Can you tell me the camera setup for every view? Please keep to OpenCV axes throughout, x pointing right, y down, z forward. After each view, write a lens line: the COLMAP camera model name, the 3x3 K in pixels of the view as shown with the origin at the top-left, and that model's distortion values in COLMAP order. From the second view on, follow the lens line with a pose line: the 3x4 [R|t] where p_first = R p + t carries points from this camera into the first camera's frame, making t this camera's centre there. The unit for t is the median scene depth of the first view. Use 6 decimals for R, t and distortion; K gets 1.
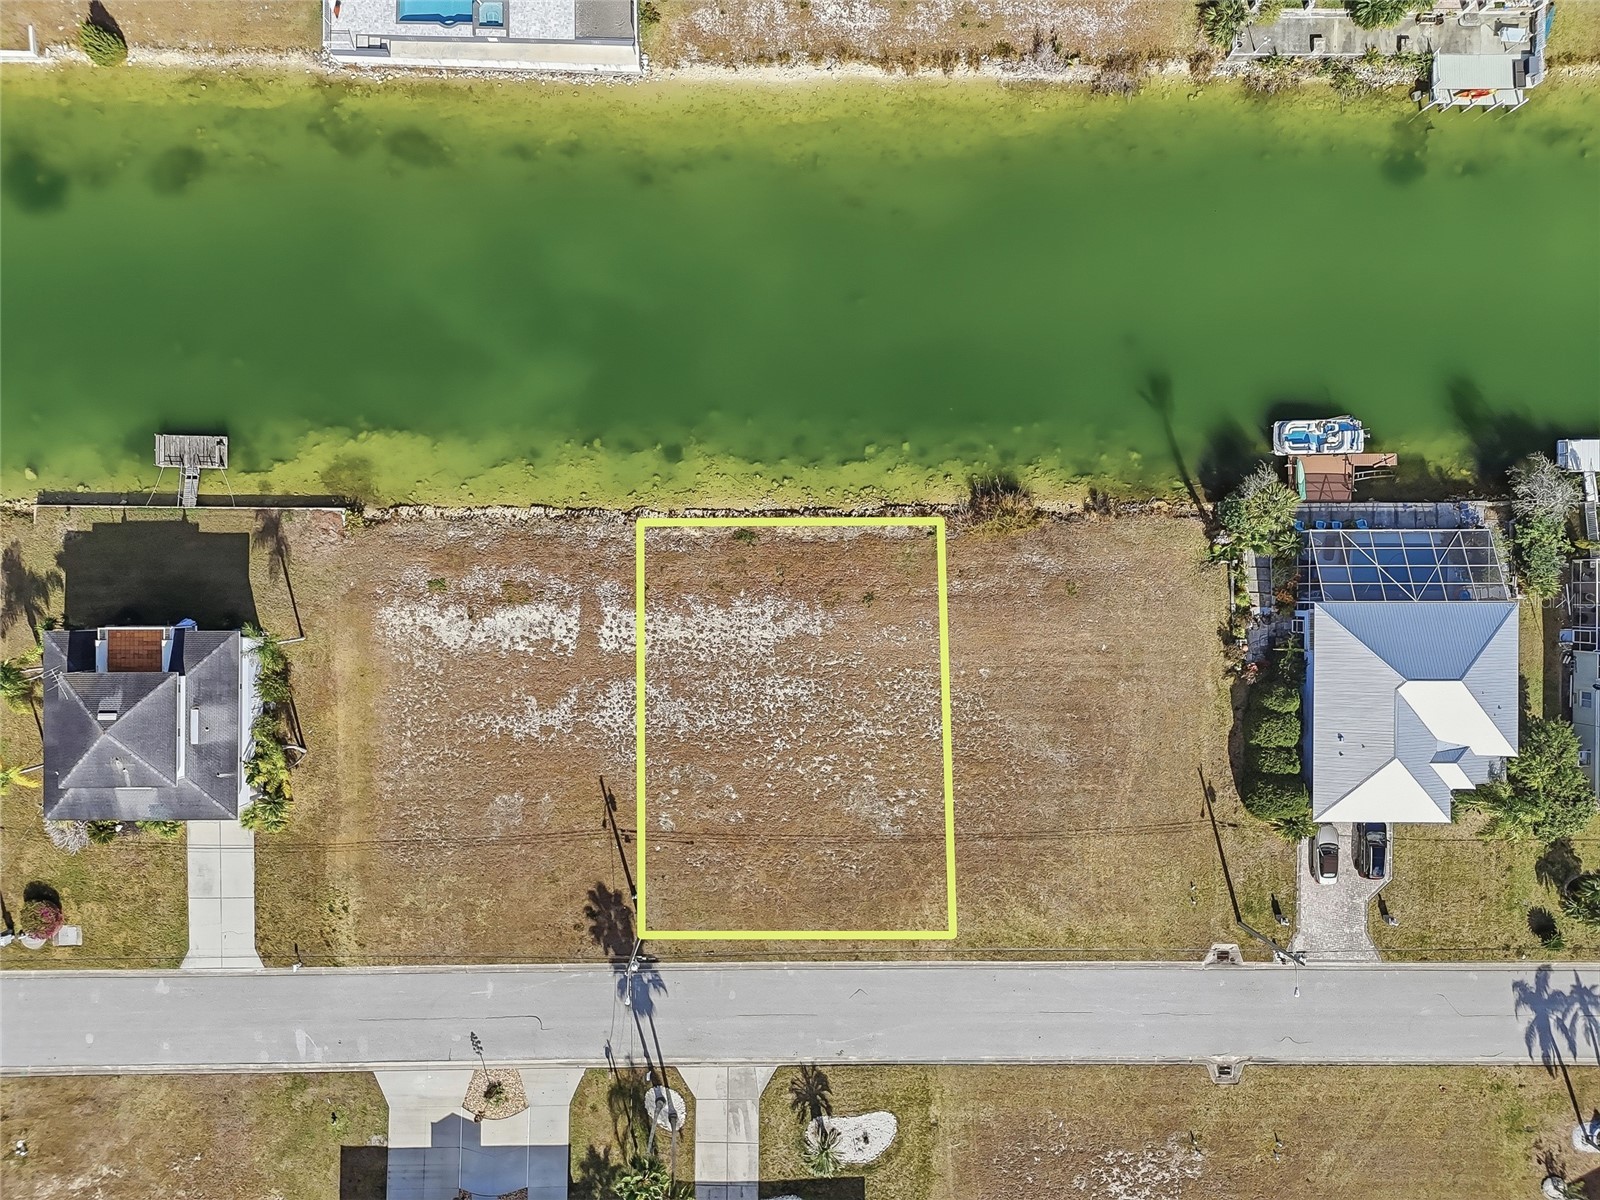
lens RADIAL K [[1187.3, 0, 795.7], [0, 1187.3, 609.0], [0, 0, 1]] dist [0.066962, -0.050520]
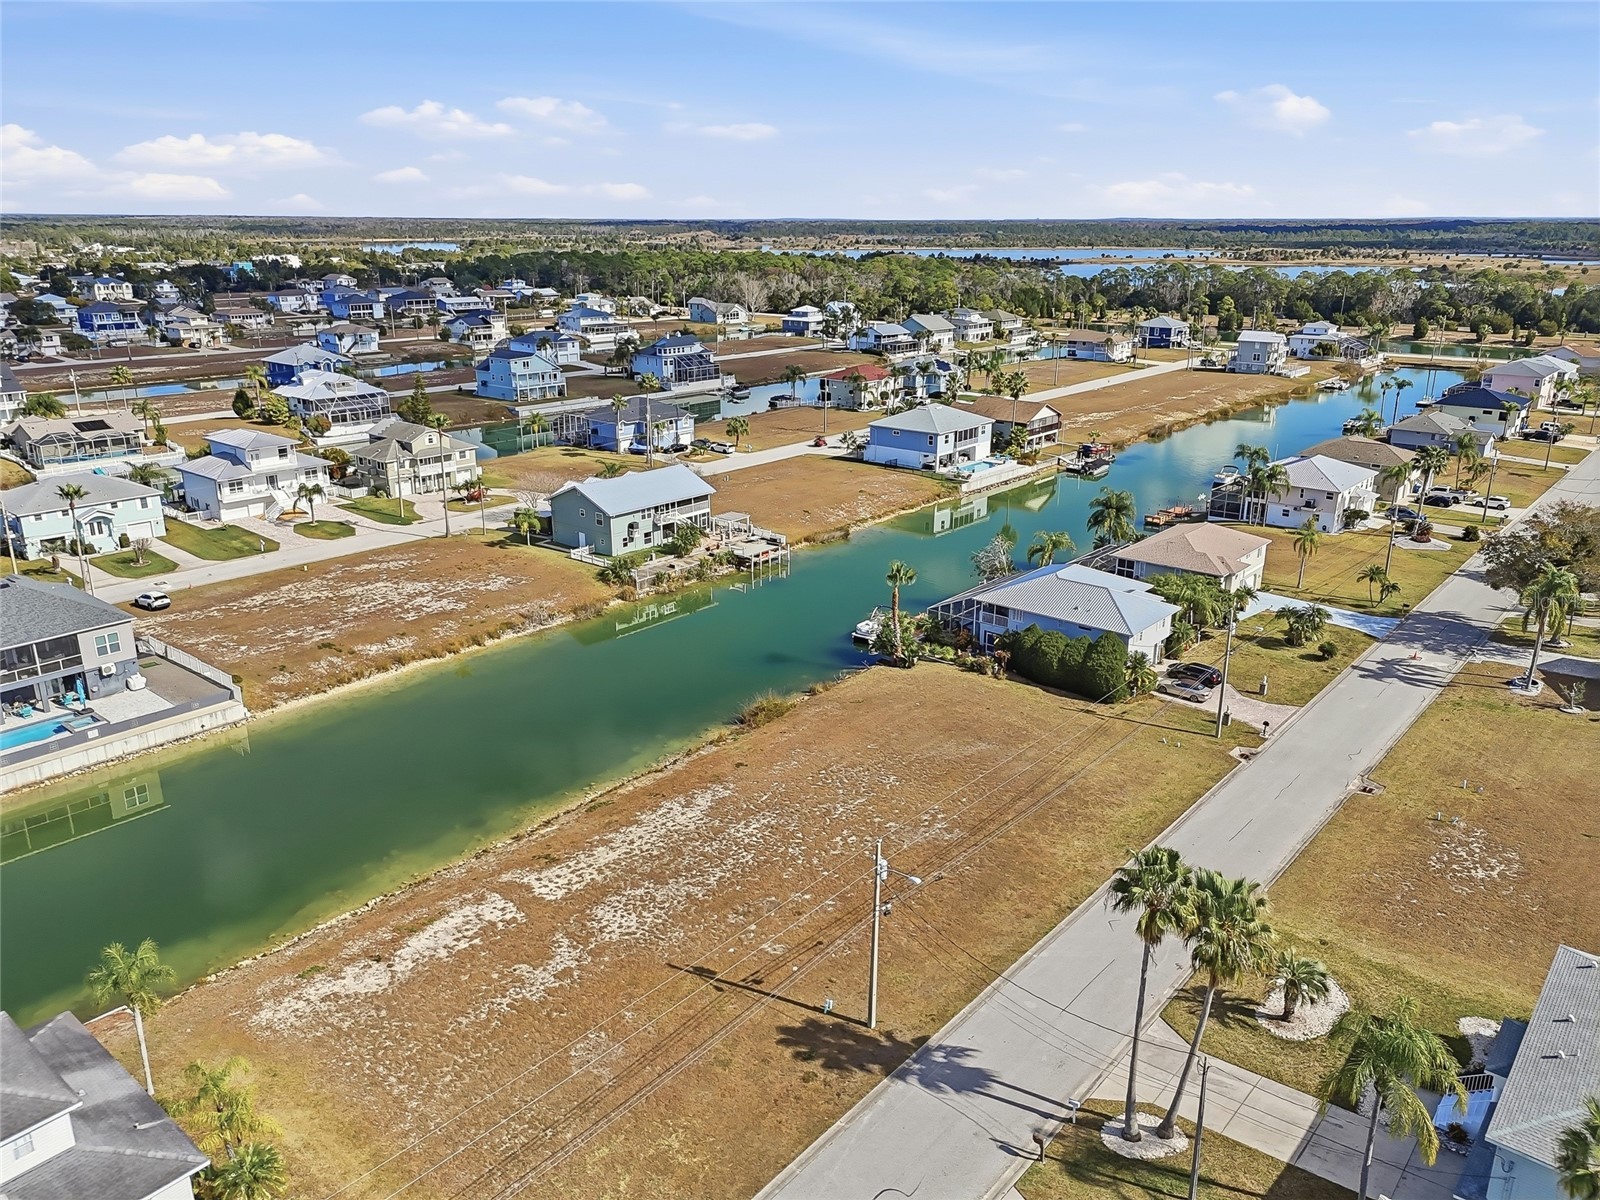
lens RADIAL K [[1187.3, 0, 800.8], [0, 1187.3, 600.2], [0, 0, 1]] dist [0.066962, -0.050520]
pose [[0.643722, -0.243972, 0.725327, -0.574334], [0.765178, 0.191359, -0.614723, 0.596932], [0.011177, 0.950715, 0.309864, 0.569363]]
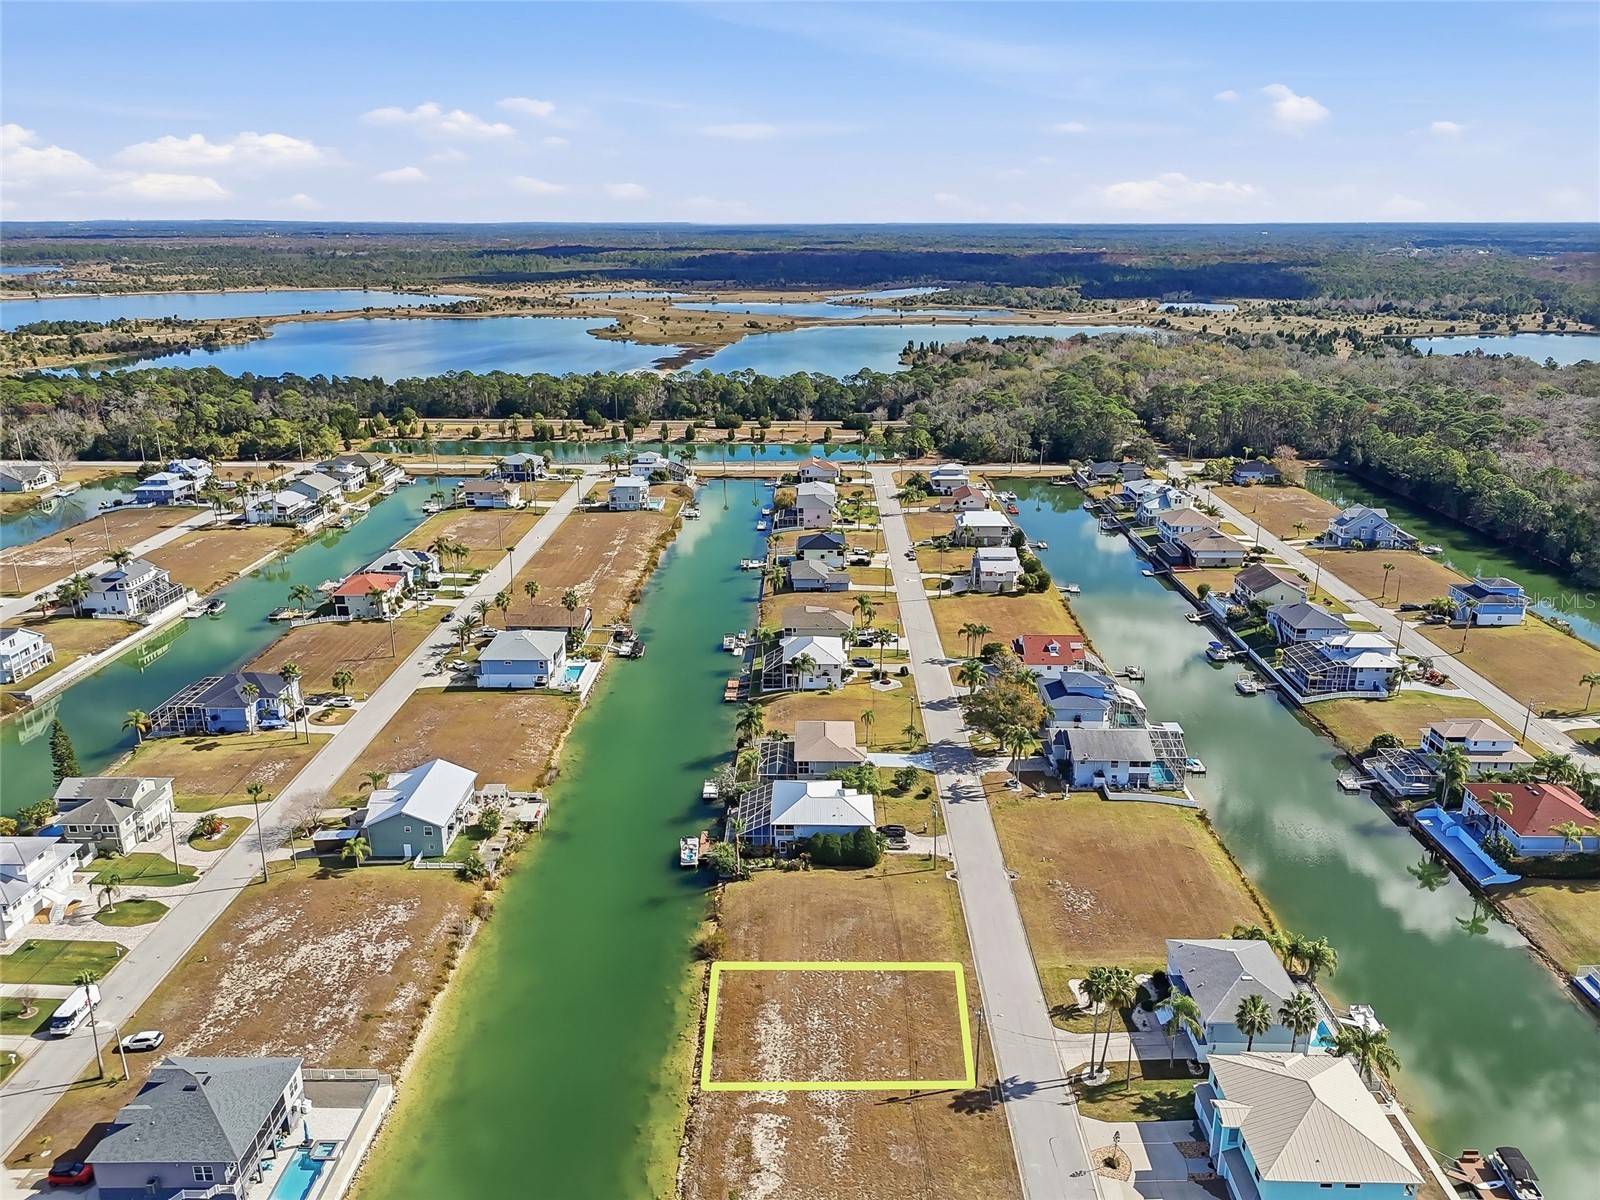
lens RADIAL K [[1187.3, 0, 804.3], [0, 1187.3, 600.4], [0, 0, 1]] dist [0.066962, -0.050520]
pose [[0.012568, -0.322119, 0.946616, -1.330458], [0.999876, -0.004907, -0.014944, 0.080255], [0.009459, 0.946687, 0.322017, -0.040443]]
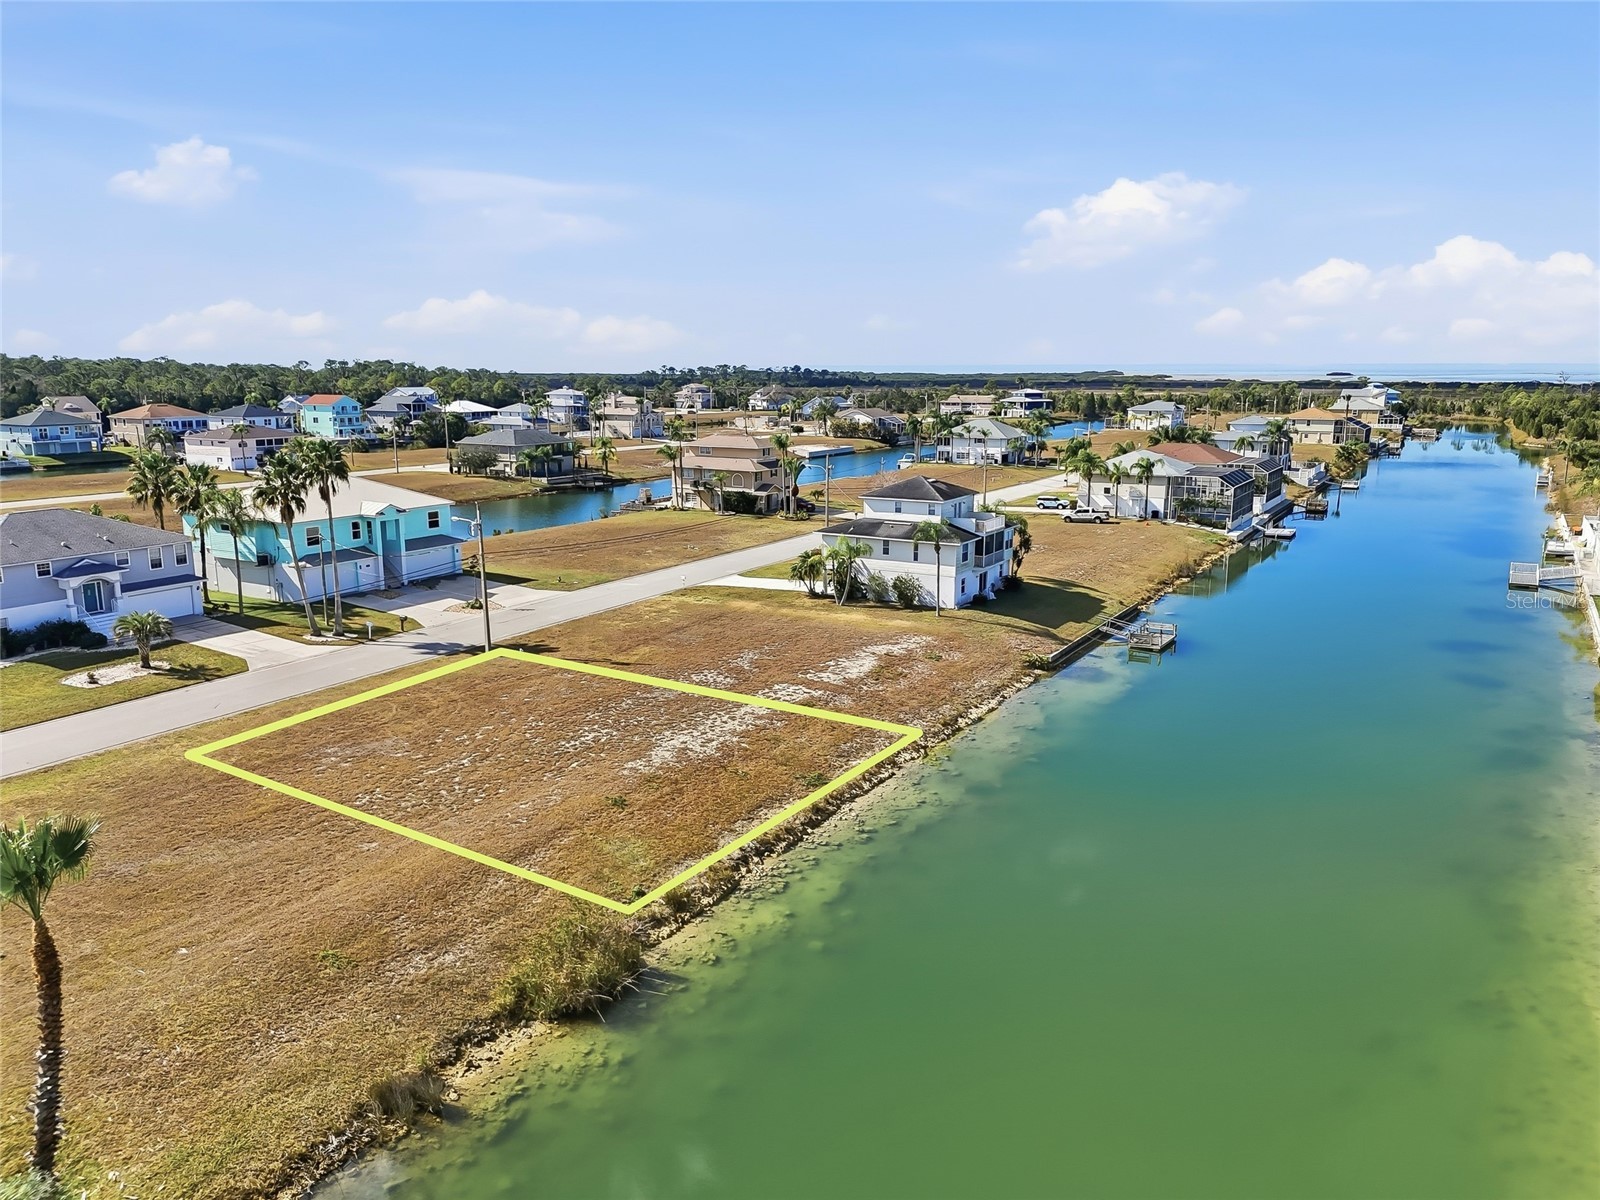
lens RADIAL K [[1187.3, 0, 799.6], [0, 1187.3, 599.4], [0, 0, 1]] dist [0.066962, -0.050520]
pose [[-0.501307, 0.153593, -0.851528, 0.499038], [-0.865229, -0.098492, 0.491608, -0.363995], [-0.008361, 0.983213, 0.182268, 0.791910]]
